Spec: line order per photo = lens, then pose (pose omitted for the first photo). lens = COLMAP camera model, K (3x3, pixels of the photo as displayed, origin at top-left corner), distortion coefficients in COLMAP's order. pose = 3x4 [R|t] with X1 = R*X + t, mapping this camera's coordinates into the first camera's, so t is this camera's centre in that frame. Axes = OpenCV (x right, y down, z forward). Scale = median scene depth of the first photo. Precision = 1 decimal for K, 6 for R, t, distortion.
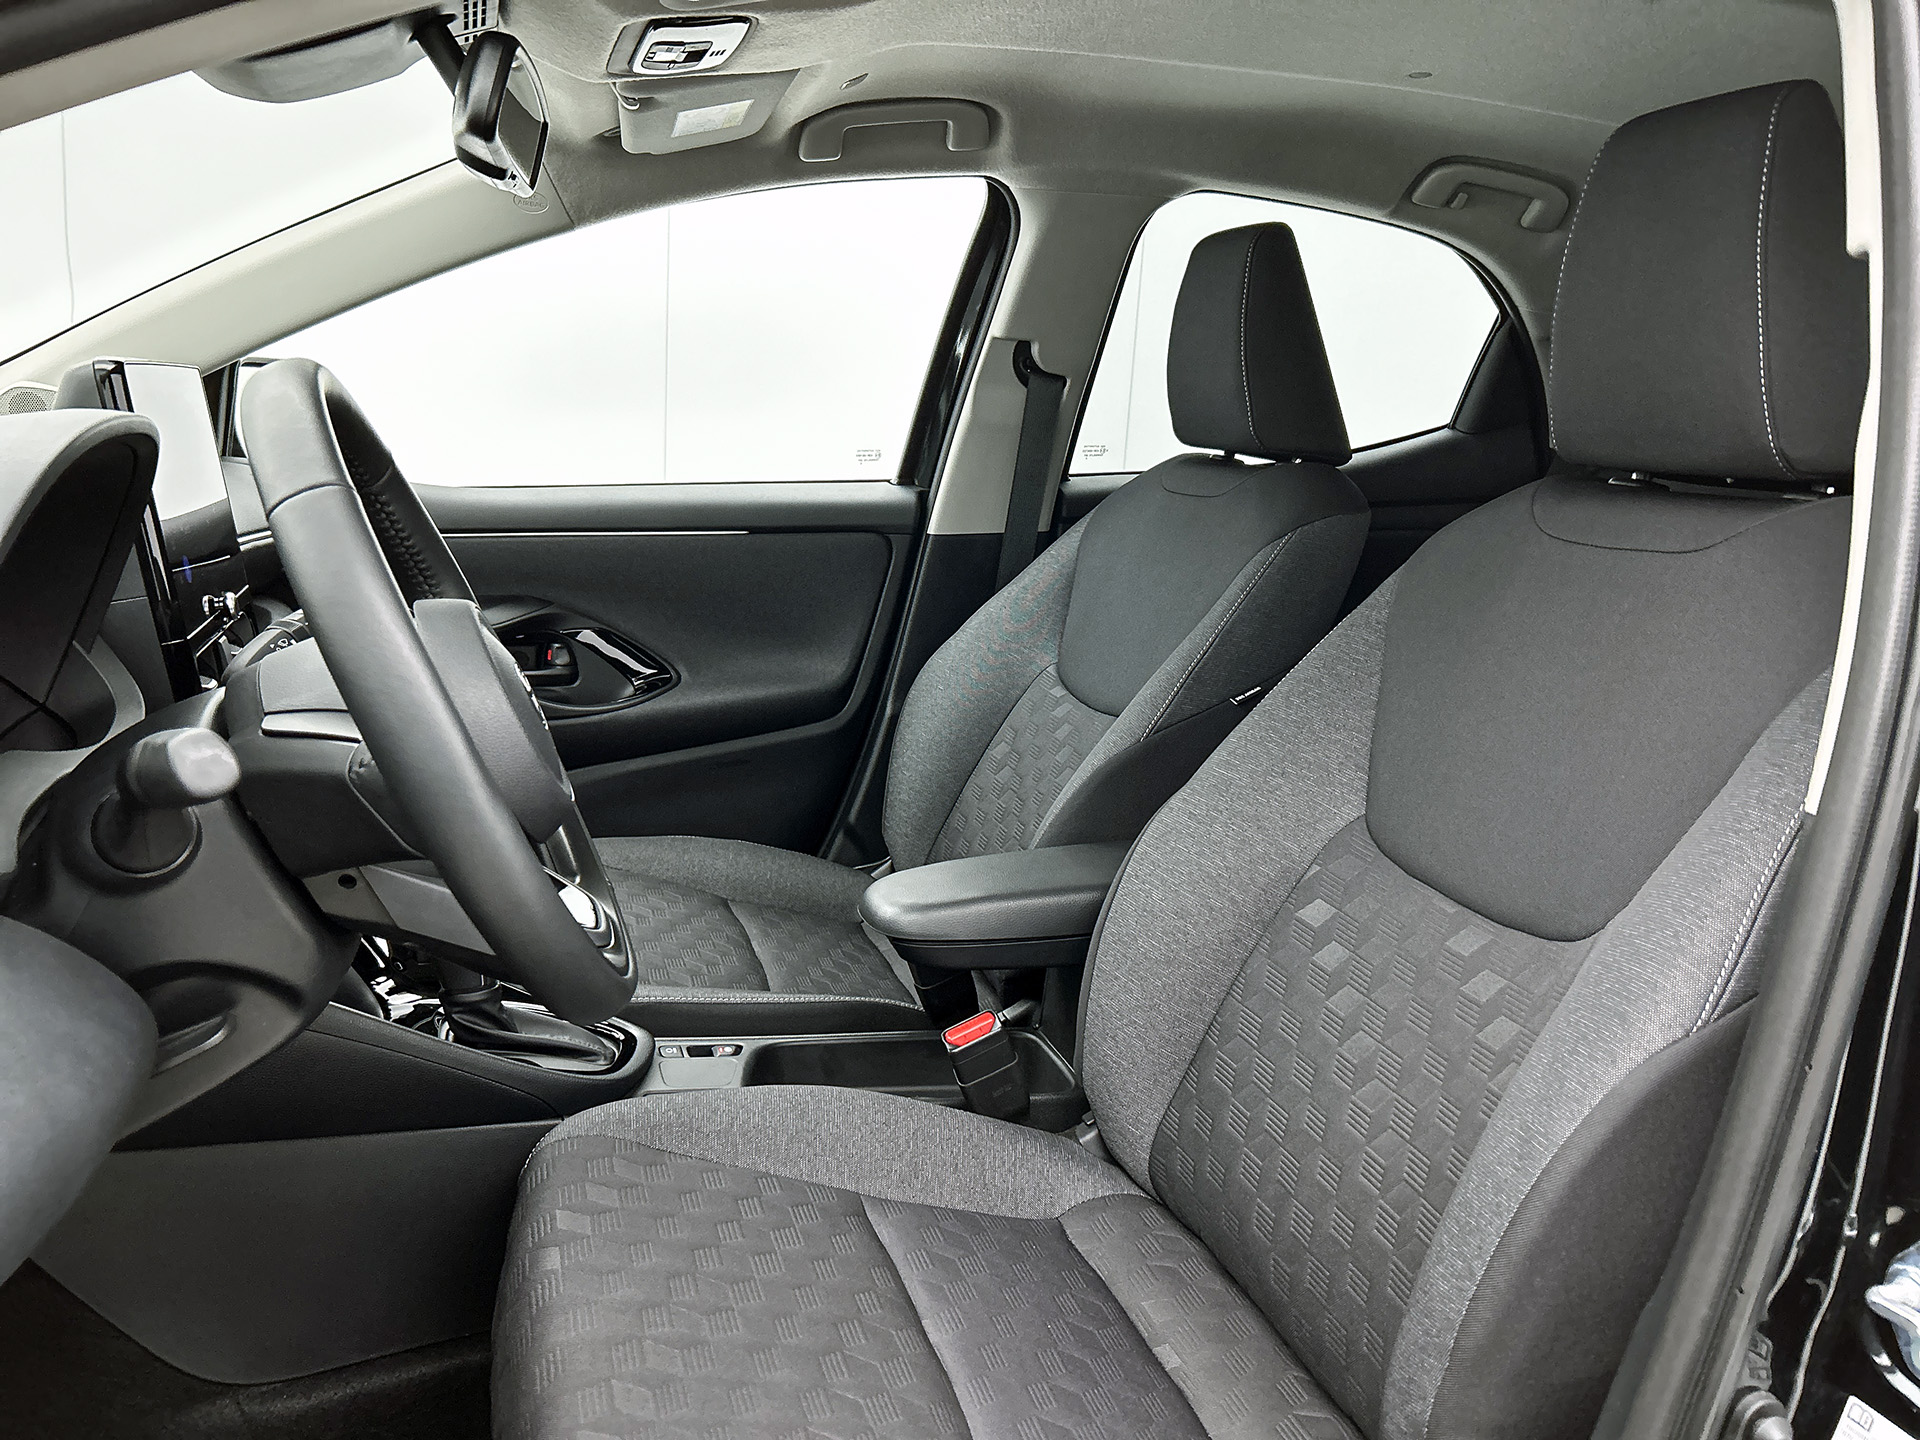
lens RADIAL K [[1489.2, 0, 954.4], [0, 1489.2, 725.8], [0, 0, 1]] dist [0.054791, -0.072047]
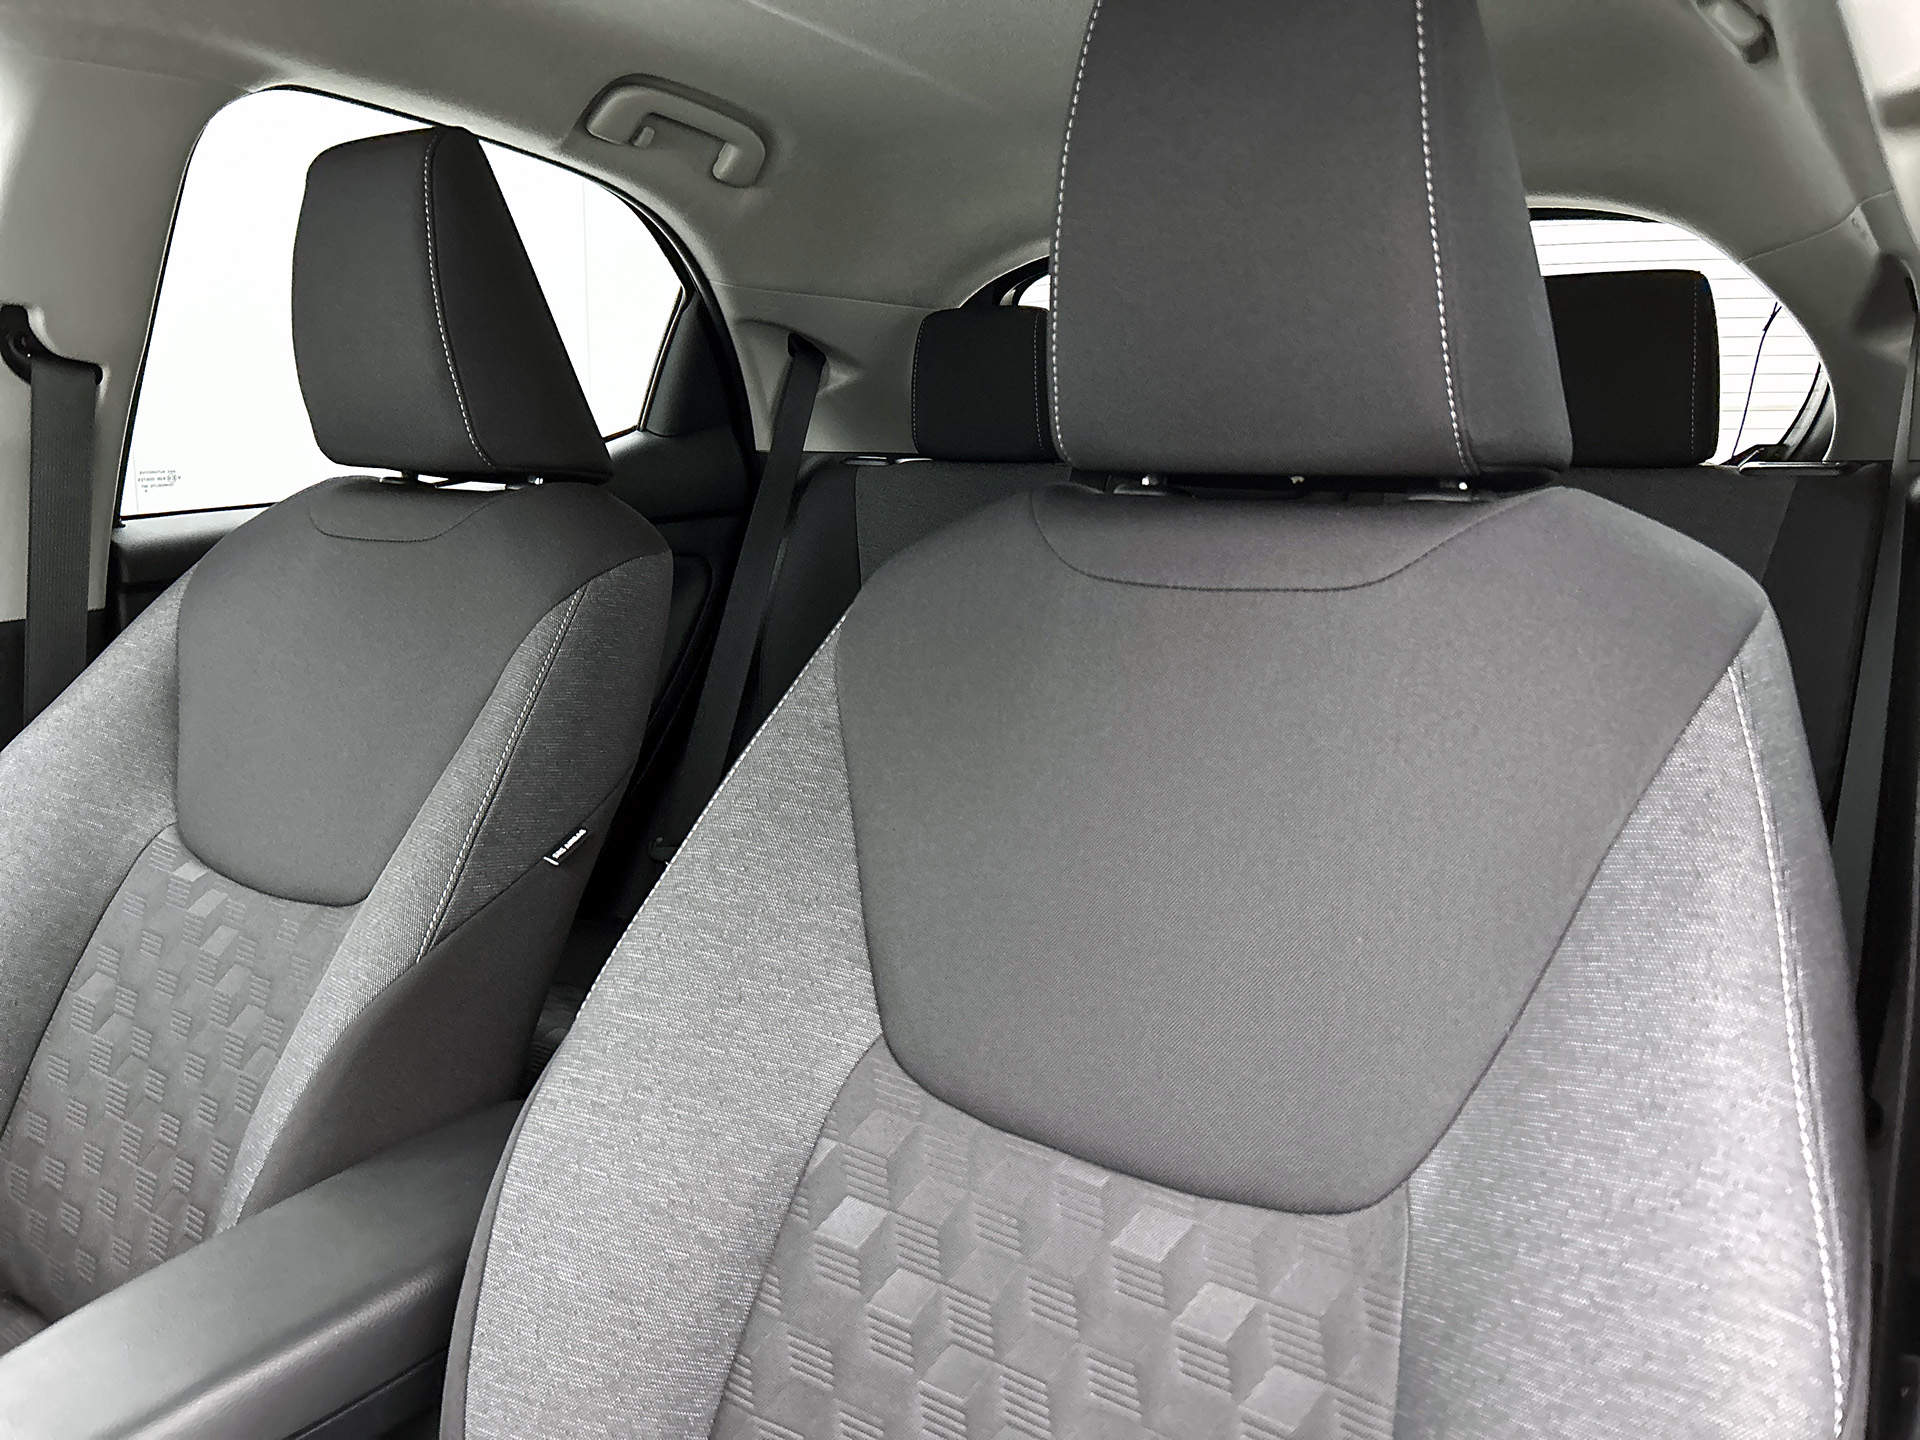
lens RADIAL K [[1489.2, 0, 1002.7], [0, 1489.2, 711.2], [0, 0, 1]] dist [0.054791, -0.072047]
pose [[0.788379, -0.146779, 0.597423, -0.027138], [0.154961, 0.987188, 0.038048, -0.060676], [-0.595353, 0.062581, 0.801023, 0.303378]]
